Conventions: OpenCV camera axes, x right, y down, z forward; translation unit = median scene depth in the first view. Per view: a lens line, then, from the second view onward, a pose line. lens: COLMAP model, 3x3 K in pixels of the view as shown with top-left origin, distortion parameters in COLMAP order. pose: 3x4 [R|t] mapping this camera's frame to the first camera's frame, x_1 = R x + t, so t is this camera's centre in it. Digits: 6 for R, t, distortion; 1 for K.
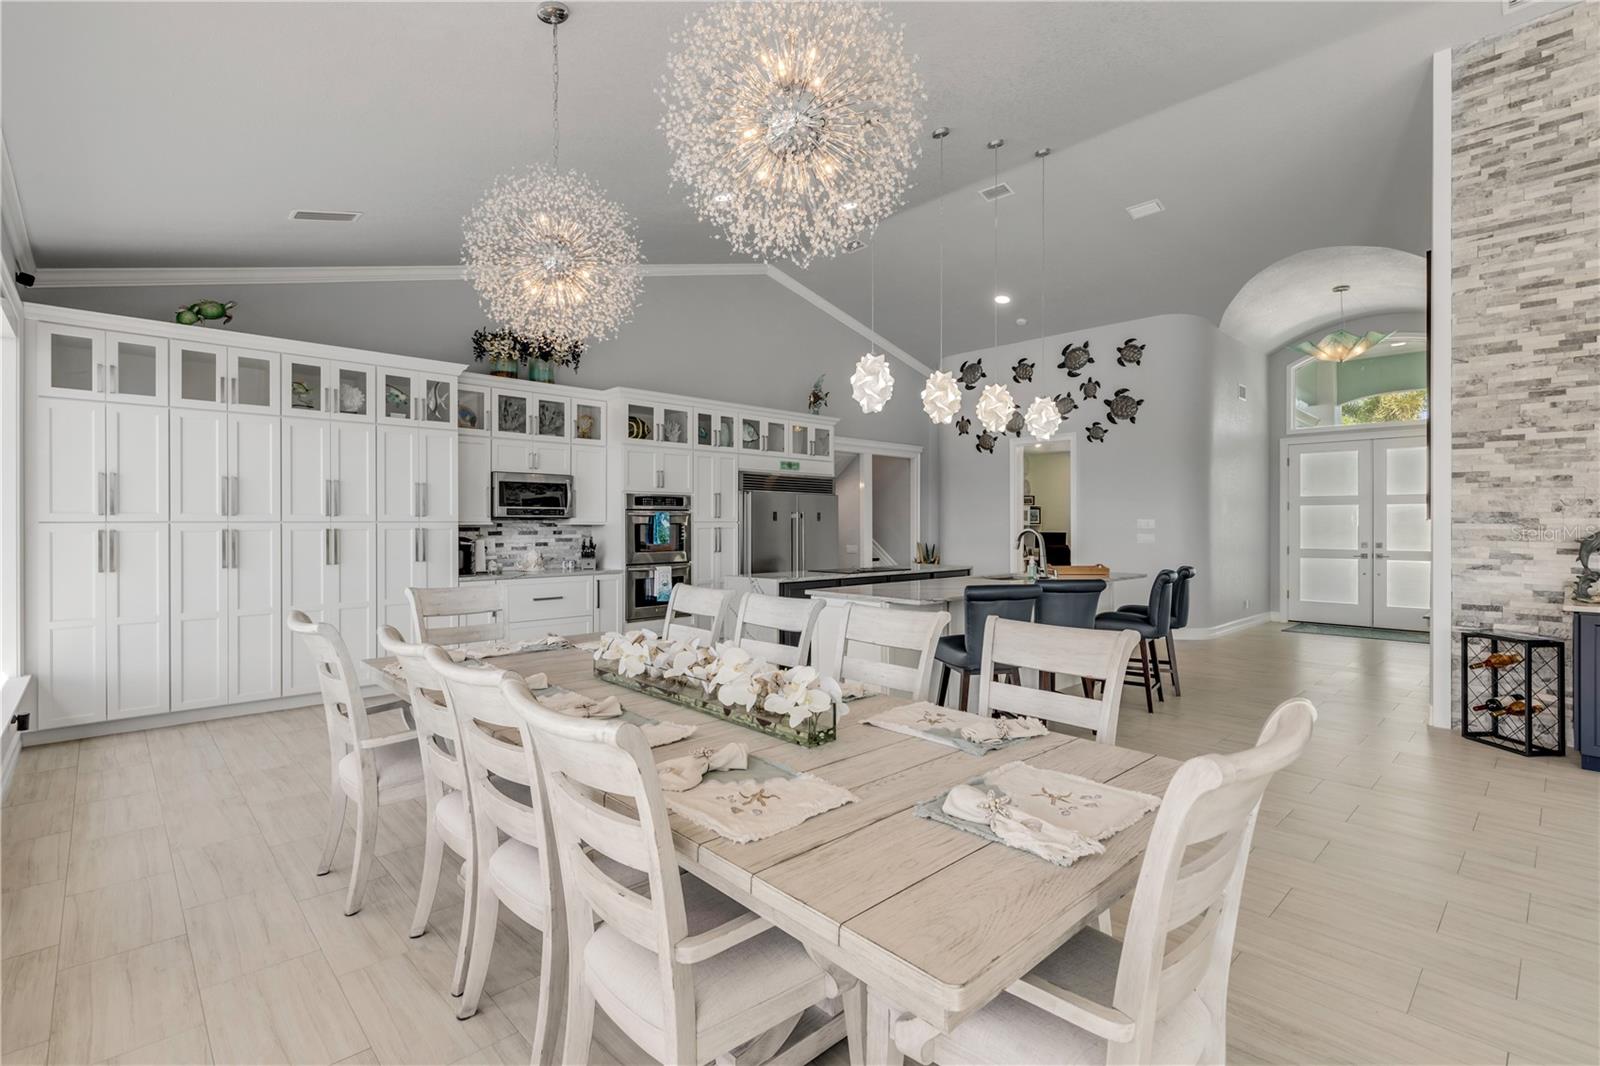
lens RADIAL K [[726.4, 0, 789.0], [0, 726.4, 523.9], [0, 0, 1]] dist [0.004447, -0.000380]
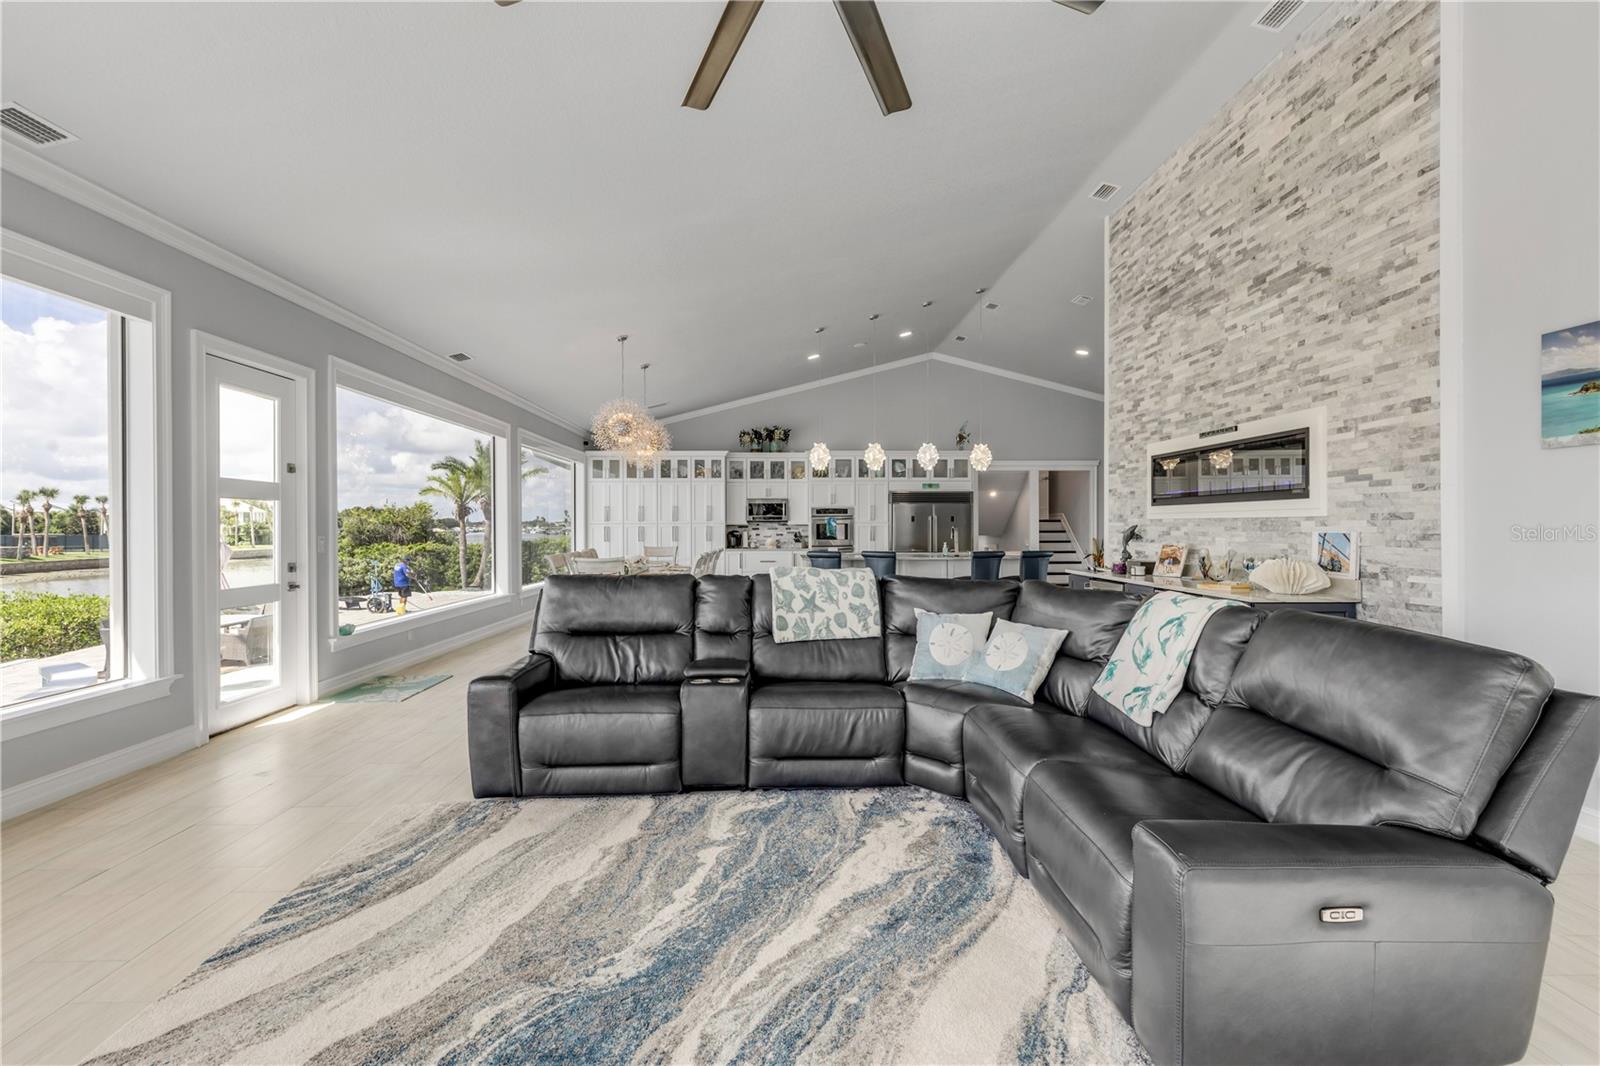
lens RADIAL K [[726.4, 0, 791.9], [0, 726.4, 522.7], [0, 0, 1]] dist [0.004447, -0.000380]
pose [[0.743711, -0.004650, -0.668485, 1.000422], [0.002369, 0.999988, -0.004320, 0.004369], [0.668497, 0.001630, 0.743713, -0.419042]]
